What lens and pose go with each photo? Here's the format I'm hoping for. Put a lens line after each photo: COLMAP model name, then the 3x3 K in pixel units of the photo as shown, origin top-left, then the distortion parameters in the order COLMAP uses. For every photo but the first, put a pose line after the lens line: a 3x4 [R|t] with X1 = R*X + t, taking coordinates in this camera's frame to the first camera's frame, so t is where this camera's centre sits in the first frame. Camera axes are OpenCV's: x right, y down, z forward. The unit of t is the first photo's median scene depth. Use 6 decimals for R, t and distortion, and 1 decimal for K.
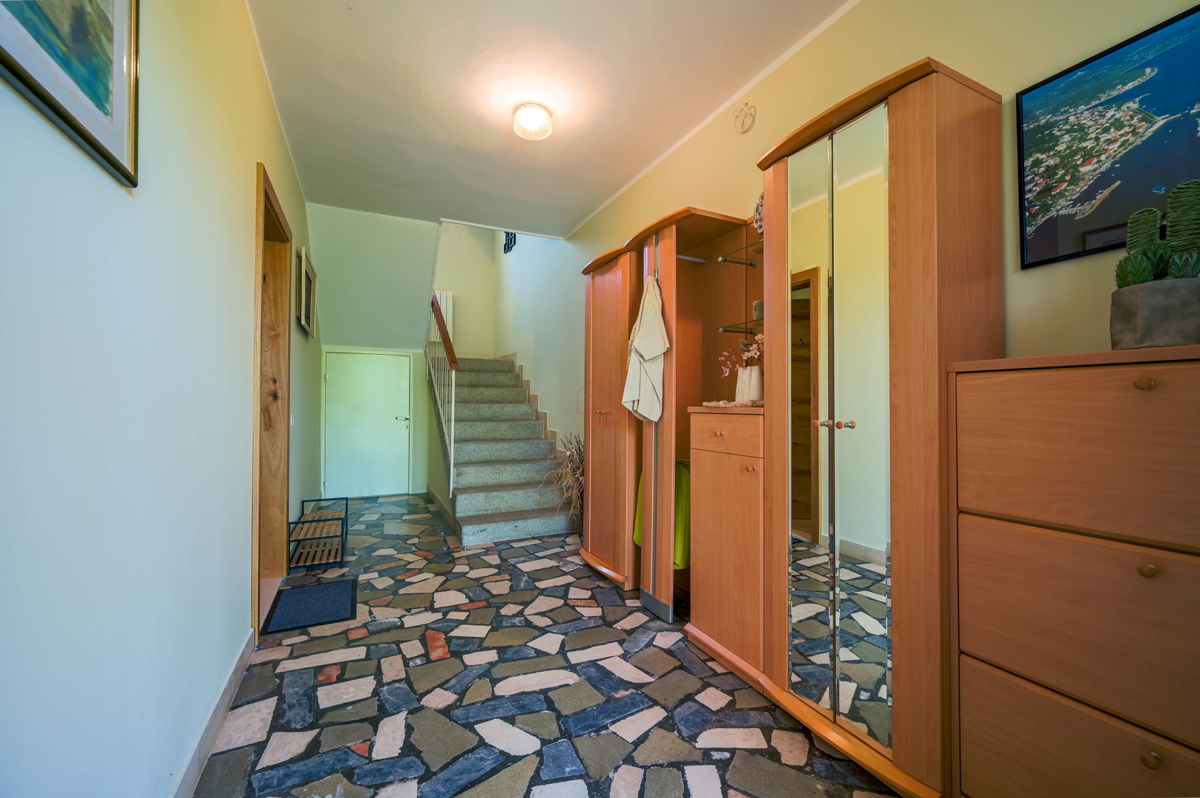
lens RADIAL K [[479.0, 0, 599.3], [0, 479.0, 397.1], [0, 0, 1]] dist [-0.003536, -0.000031]
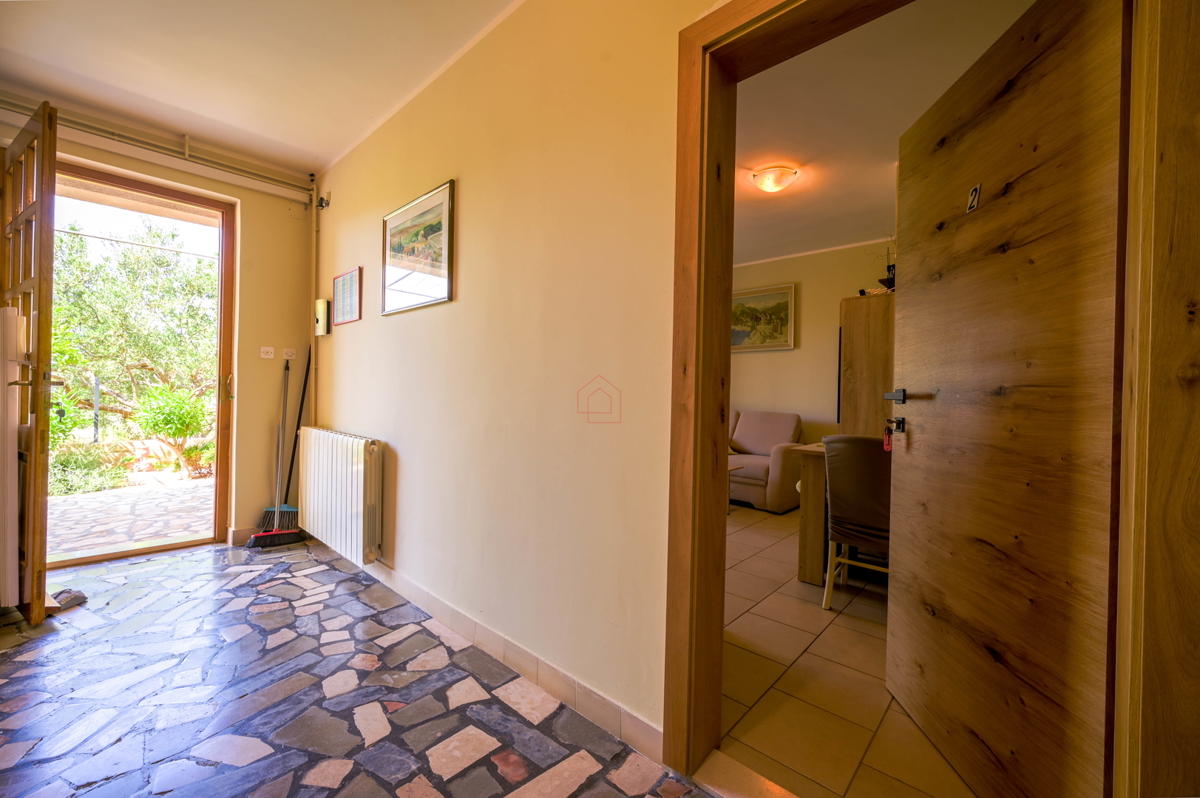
lens RADIAL K [[479.0, 0, 599.3], [0, 479.0, 397.1], [0, 0, 1]] dist [-0.003536, -0.000031]
pose [[-0.933843, -0.019728, -0.357138, -0.468516], [-0.019600, 0.999800, -0.003978, 0.017118], [0.357145, 0.003285, -0.934043, 1.930773]]
